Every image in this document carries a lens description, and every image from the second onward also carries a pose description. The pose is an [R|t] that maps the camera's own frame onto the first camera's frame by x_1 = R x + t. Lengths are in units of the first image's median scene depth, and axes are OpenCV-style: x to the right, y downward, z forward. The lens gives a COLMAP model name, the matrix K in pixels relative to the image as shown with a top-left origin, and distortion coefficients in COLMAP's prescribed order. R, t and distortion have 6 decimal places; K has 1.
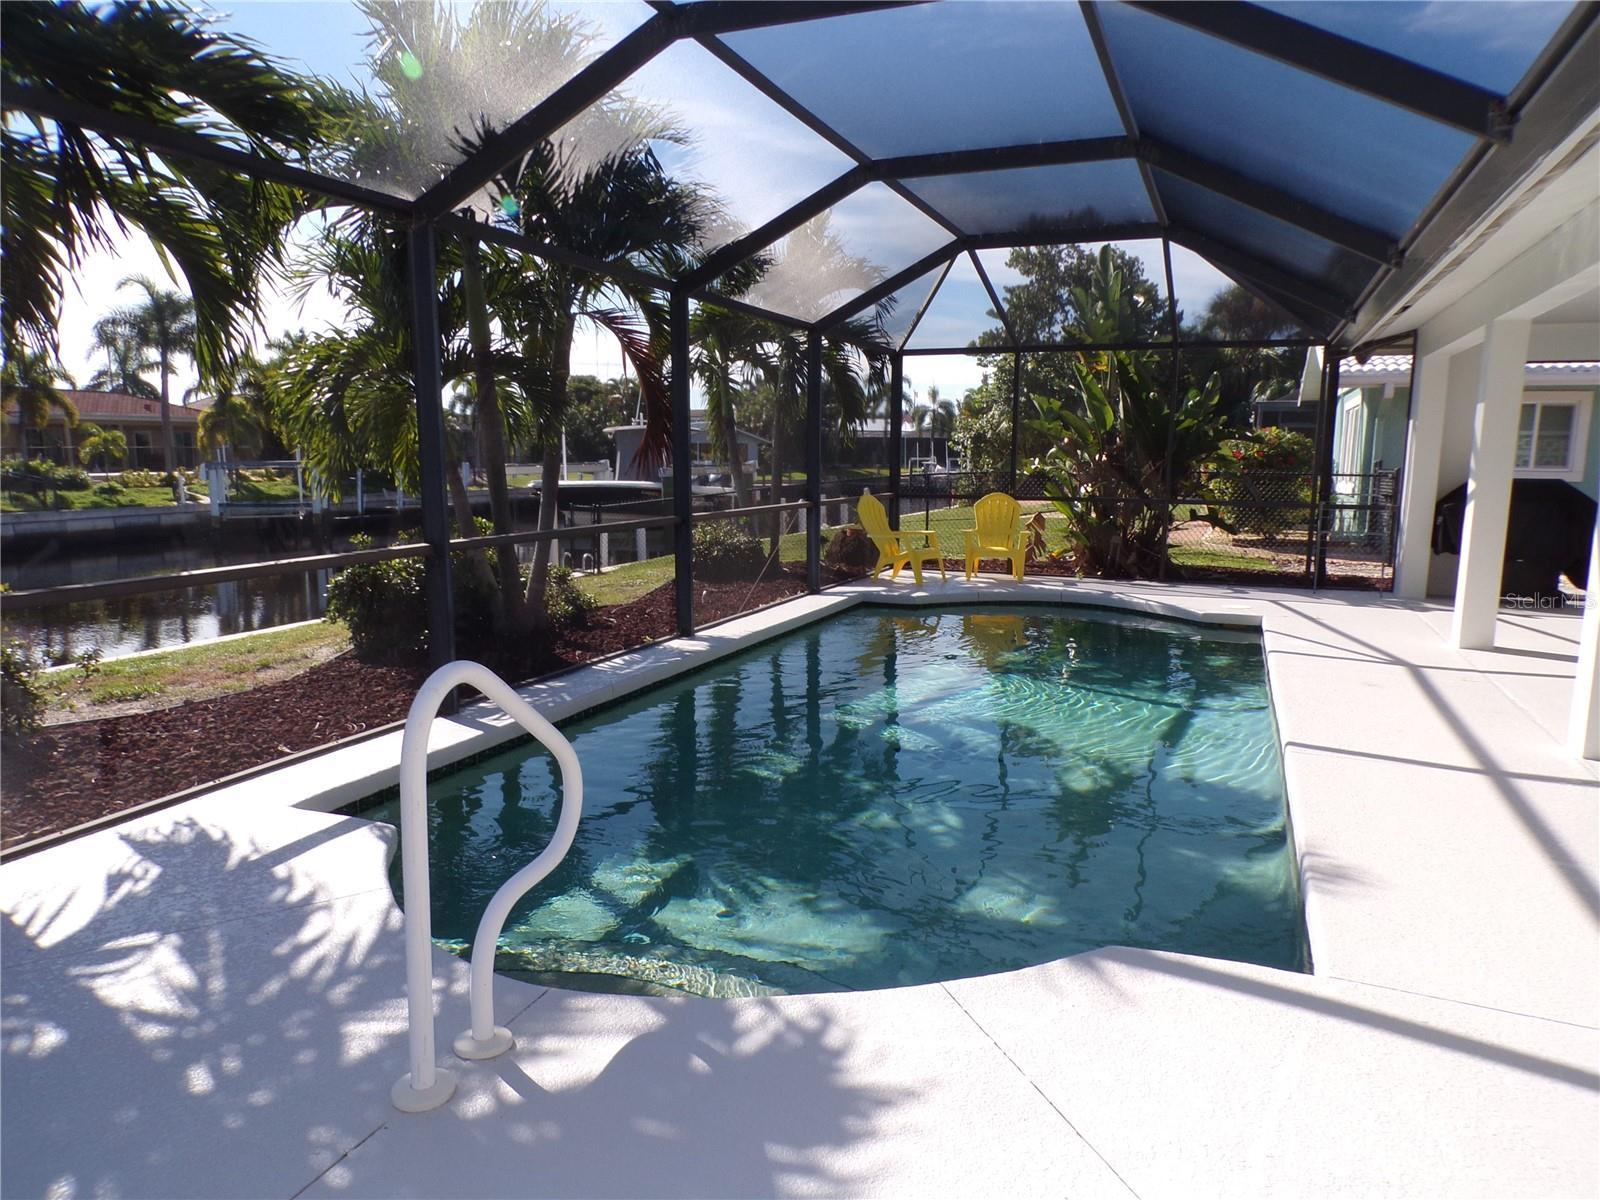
lens RADIAL K [[1085.2, 0, 828.0], [0, 1085.2, 602.1], [0, 0, 1]] dist [0.006129, 0.005333]
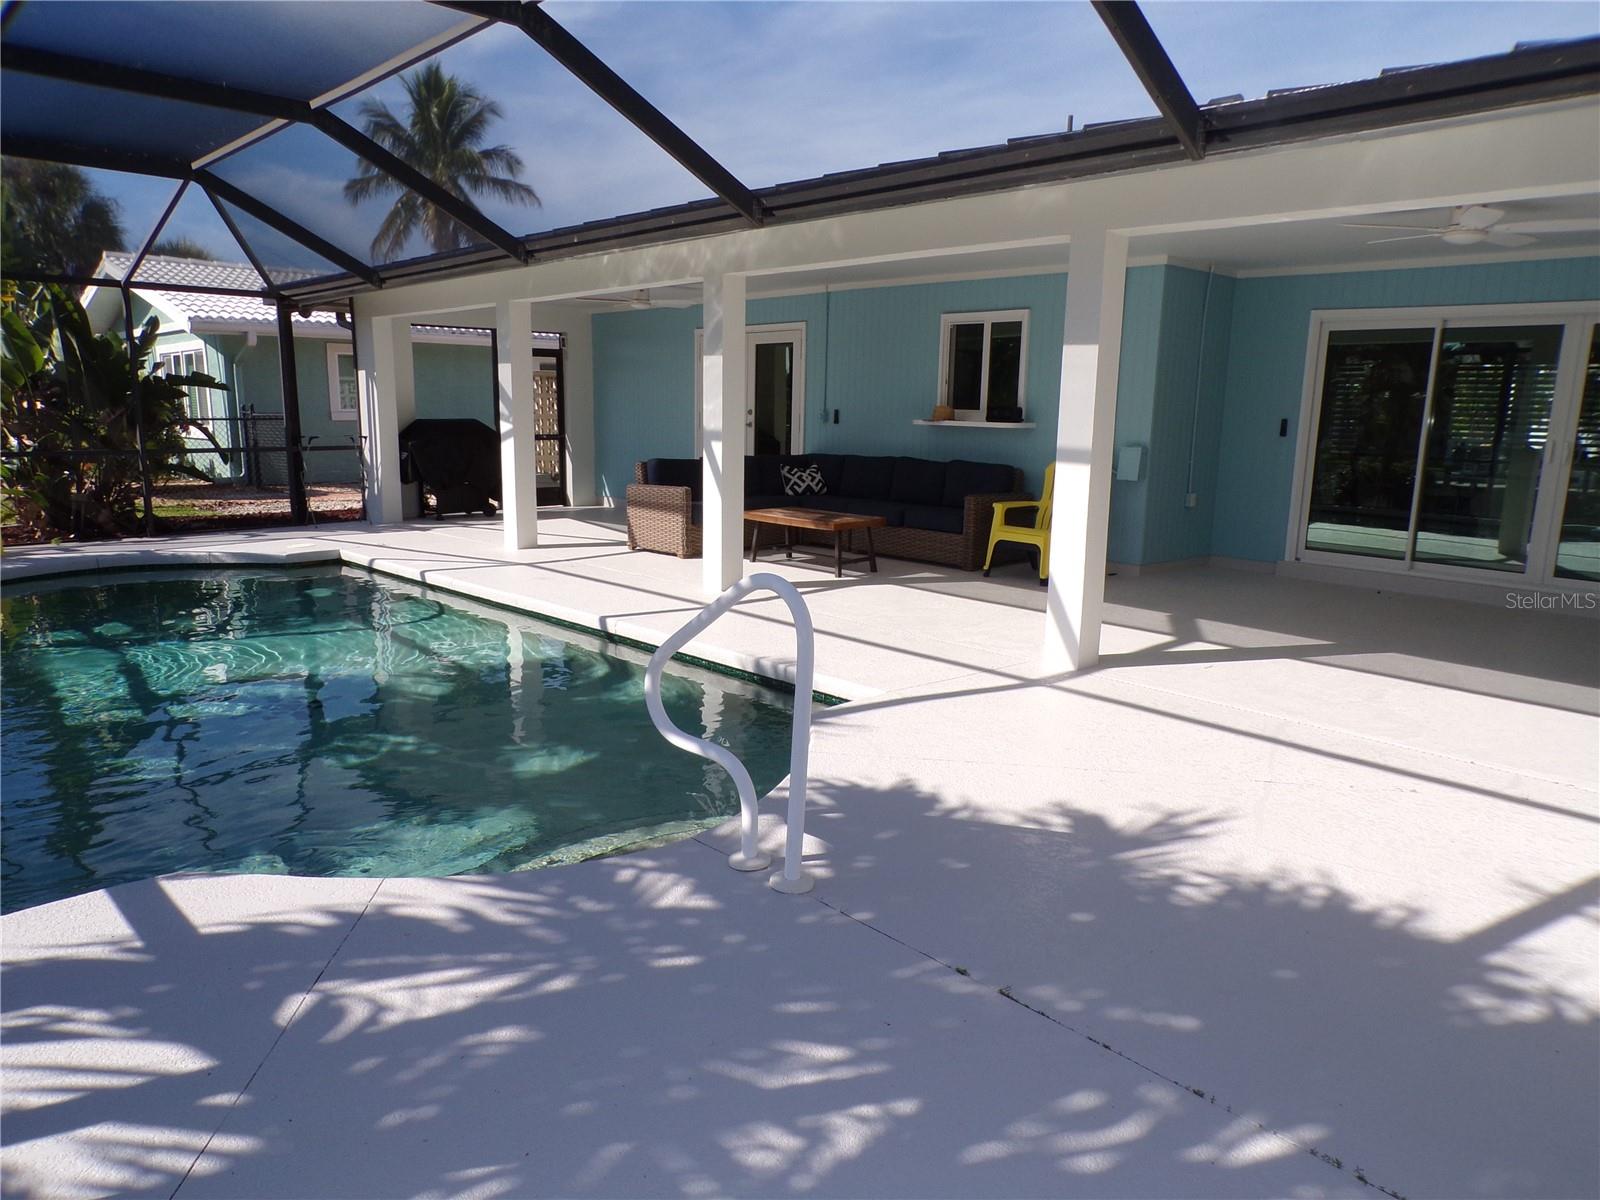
lens RADIAL K [[1085.4, 0, 804.1], [0, 1085.4, 605.0], [0, 0, 1]] dist [-0.005093, 0.005462]
pose [[0.446177, -0.169639, 0.878720, -1.205964], [0.120984, 0.984290, 0.128590, -0.055013], [-0.886730, 0.048937, 0.459691, 0.273172]]
